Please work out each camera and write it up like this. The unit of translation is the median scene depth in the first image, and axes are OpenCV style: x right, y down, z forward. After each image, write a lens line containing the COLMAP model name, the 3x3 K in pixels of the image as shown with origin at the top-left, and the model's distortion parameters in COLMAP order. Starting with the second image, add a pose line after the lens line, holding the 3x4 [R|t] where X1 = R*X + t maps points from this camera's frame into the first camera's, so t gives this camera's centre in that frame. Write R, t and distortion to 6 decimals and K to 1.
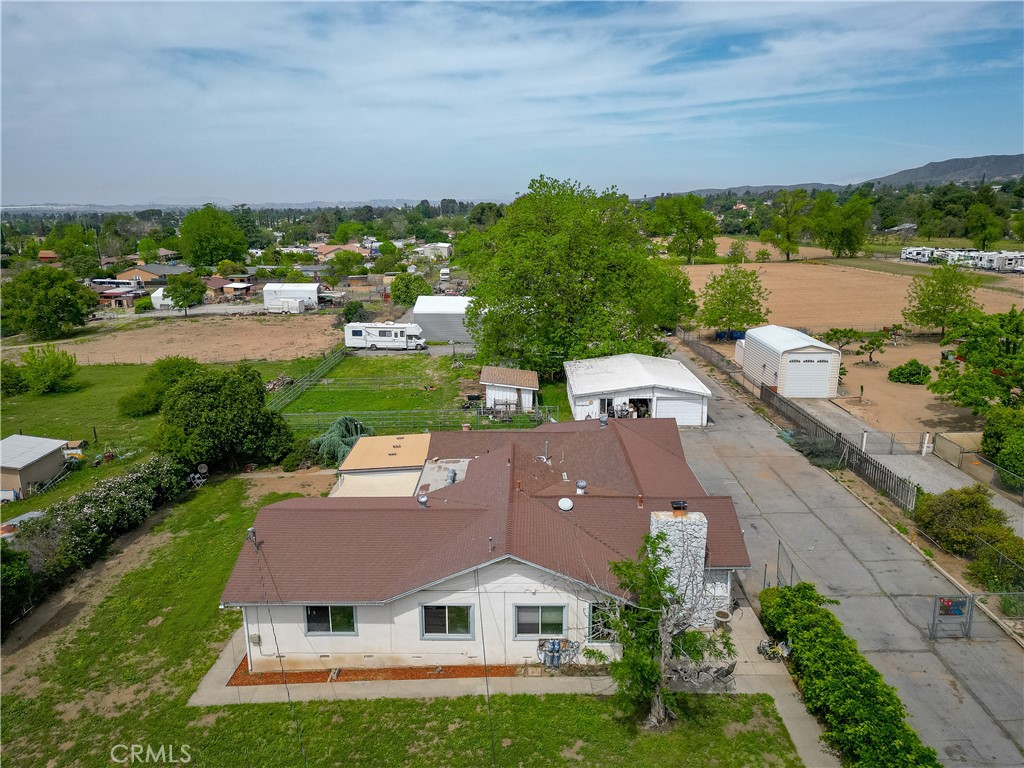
lens RADIAL K [[716.4, 0, 512.1], [0, 716.4, 382.4], [0, 0, 1]] dist [0.068872, -0.055826]
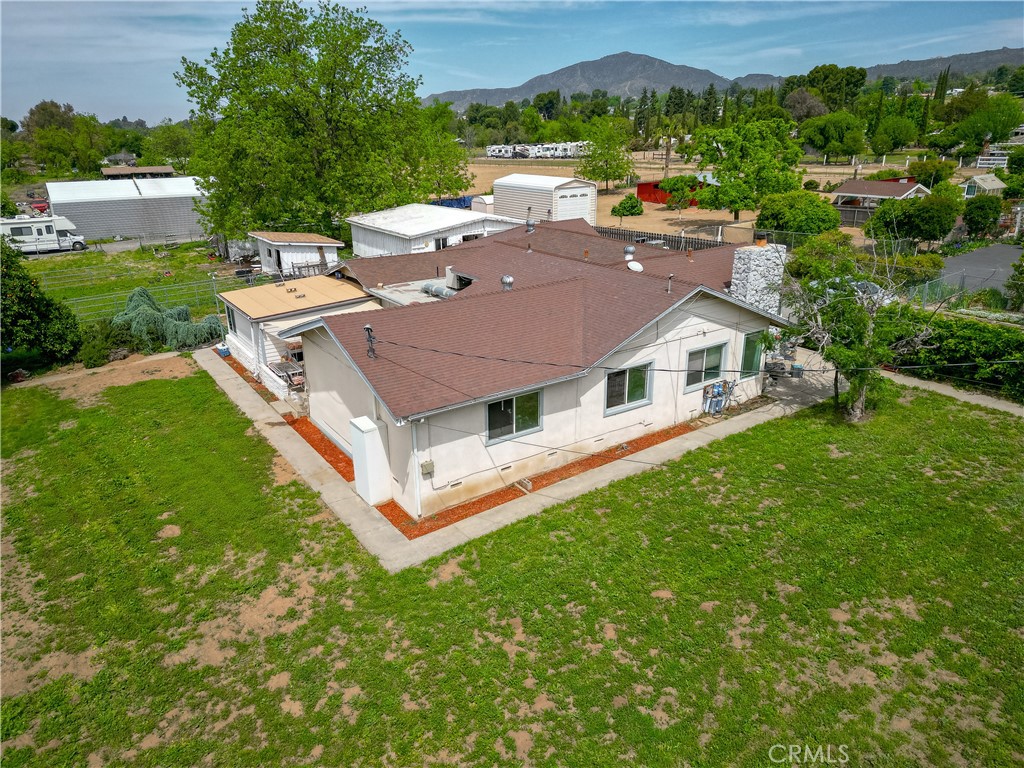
lens RADIAL K [[716.4, 0, 512.2], [0, 716.4, 377.4], [0, 0, 1]] dist [0.068872, -0.055826]
pose [[0.820926, -0.197180, 0.535911, -0.456774], [0.152514, 0.980109, 0.126990, 0.135348], [-0.550291, -0.022516, 0.834669, 0.265231]]
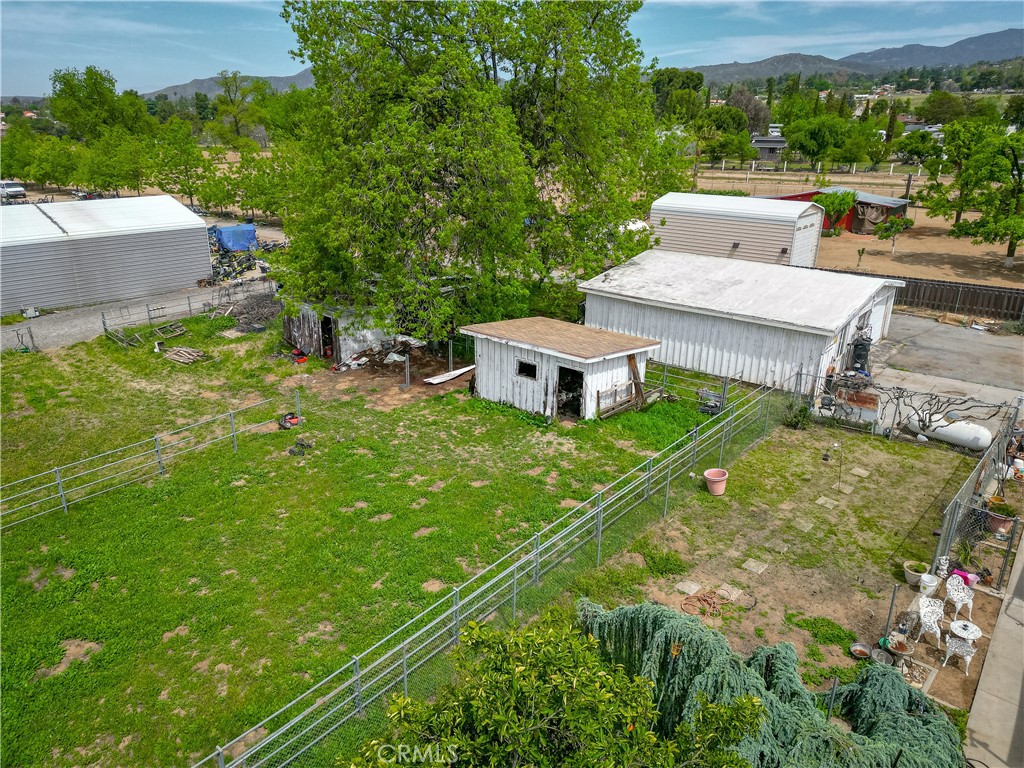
lens RADIAL K [[716.4, 0, 510.2], [0, 716.4, 383.9], [0, 0, 1]] dist [0.068872, -0.055826]
pose [[0.629415, -0.259114, 0.732596, -0.576308], [0.181313, 0.965716, 0.185790, -0.108575], [-0.755620, 0.015890, 0.654817, 1.215567]]
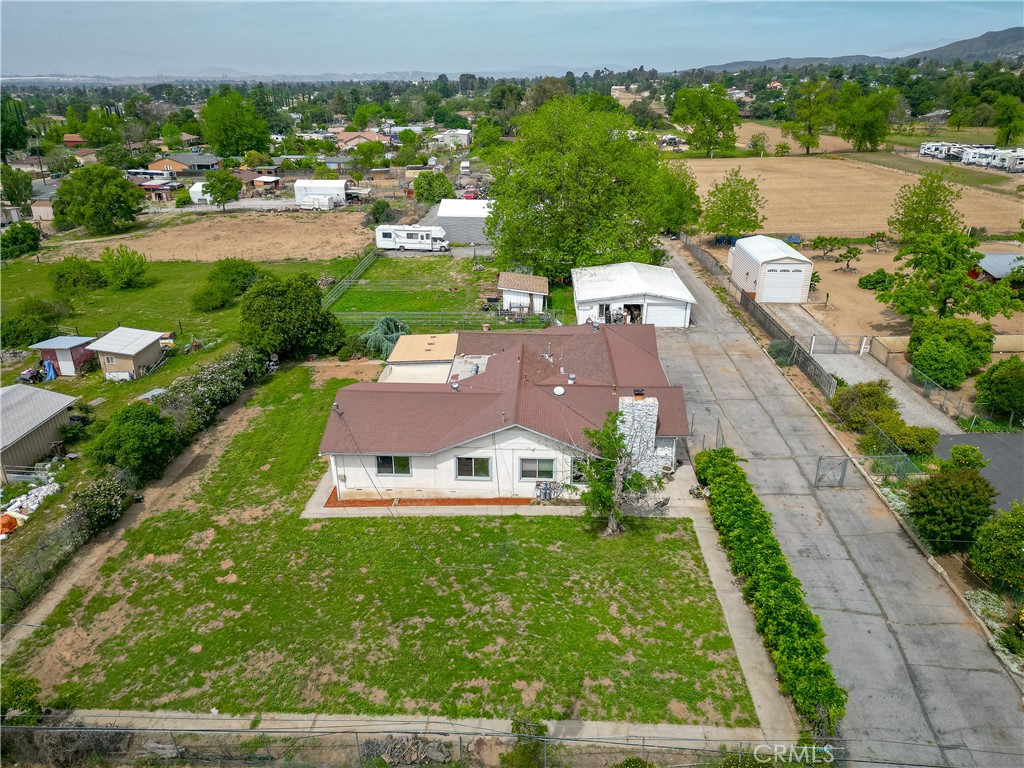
lens RADIAL K [[716.4, 0, 511.7], [0, 716.4, 379.1], [0, 0, 1]] dist [0.068872, -0.055826]
pose [[0.999569, 0.015066, -0.025199, 0.014667], [-0.011090, 0.988458, 0.151090, -0.045837], [0.027184, -0.150745, 0.988199, -0.278202]]
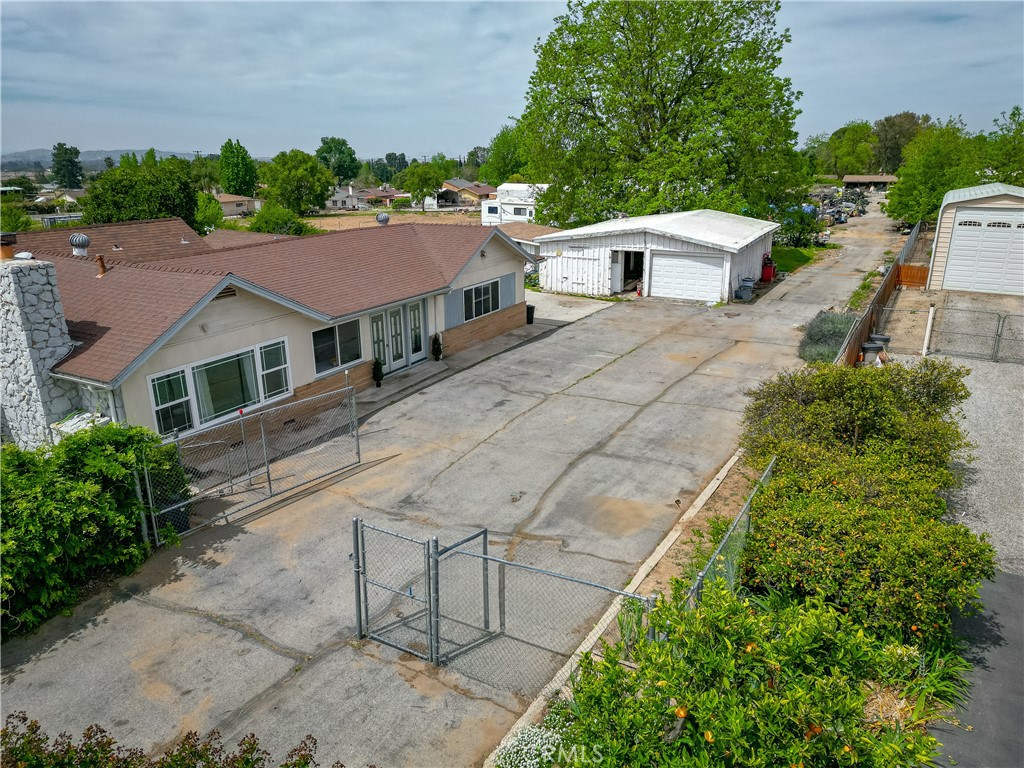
lens RADIAL K [[716.4, 0, 511.1], [0, 716.4, 387.0], [0, 0, 1]] dist [0.068872, -0.055826]
pose [[0.871171, 0.152574, -0.466671, 0.592434], [-0.119944, 0.987827, 0.099053, 0.133262], [0.476103, -0.030317, 0.878867, 0.532955]]
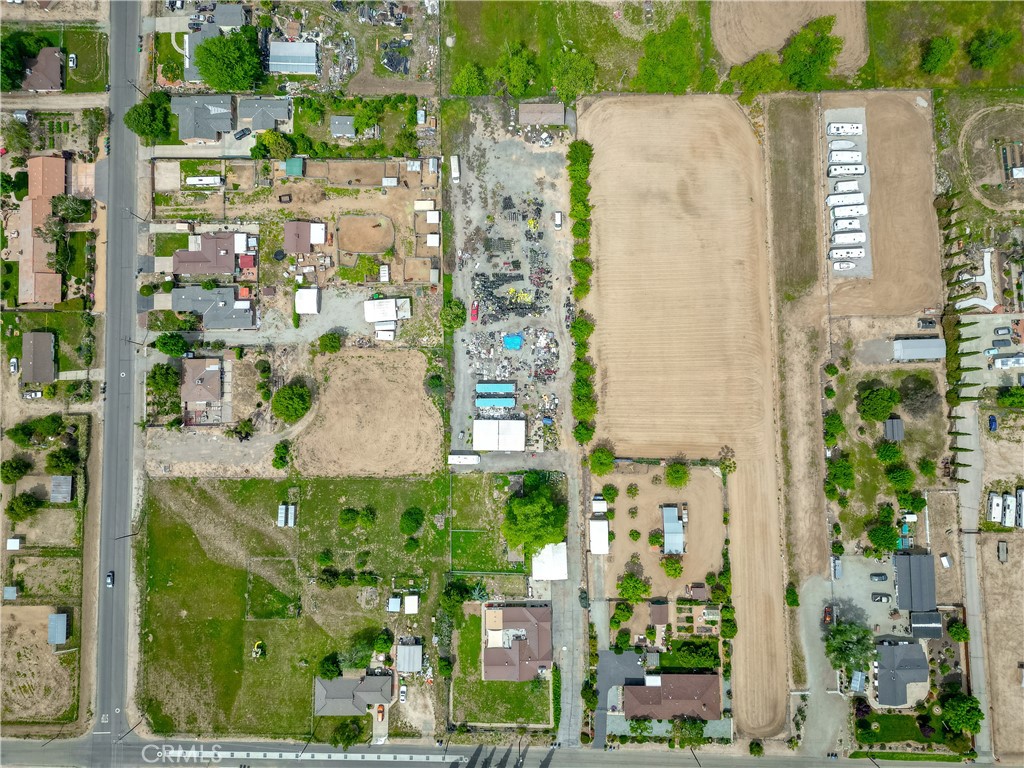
lens RADIAL K [[716.4, 0, 511.0], [0, 716.4, 383.6], [0, 0, 1]] dist [0.068872, -0.055826]
pose [[0.999709, -0.024117, 0.001015, -0.018541], [0.006340, 0.302917, 0.952996, -5.928599], [-0.023290, -0.952712, 0.302981, 1.178198]]
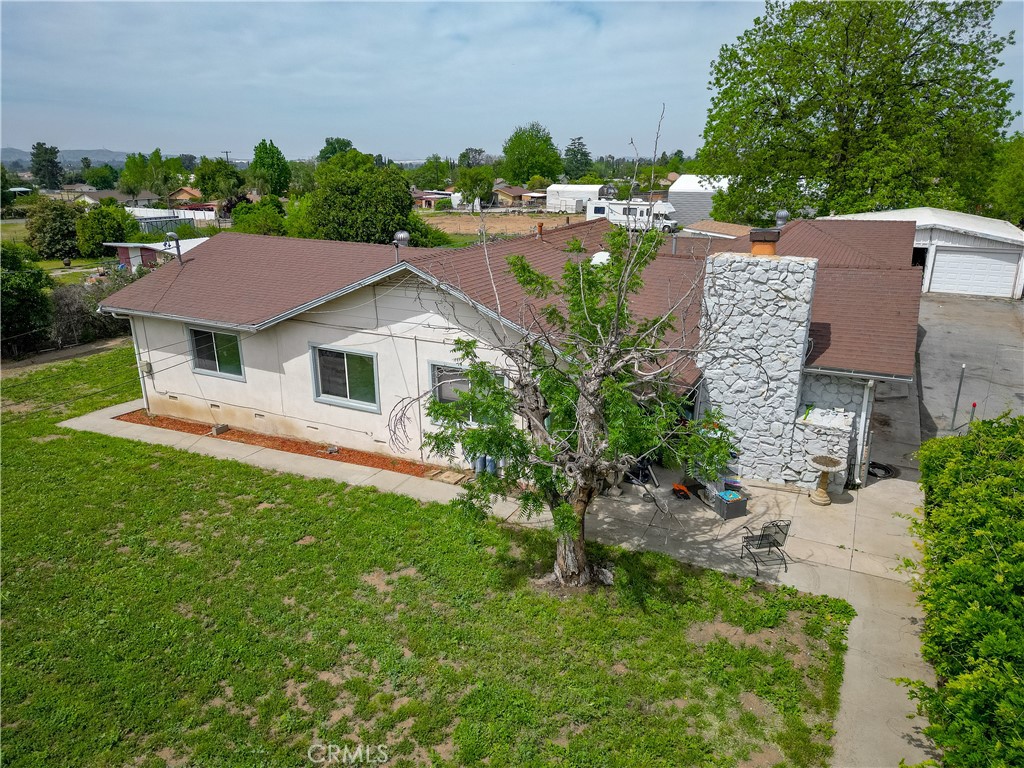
lens RADIAL K [[716.4, 0, 511.1], [0, 716.4, 390.3], [0, 0, 1]] dist [0.068872, -0.055826]
pose [[0.894238, 0.142686, -0.424240, 0.225051], [-0.112520, 0.989052, 0.095474, 0.185793], [0.433219, -0.037641, 0.900503, 0.339910]]
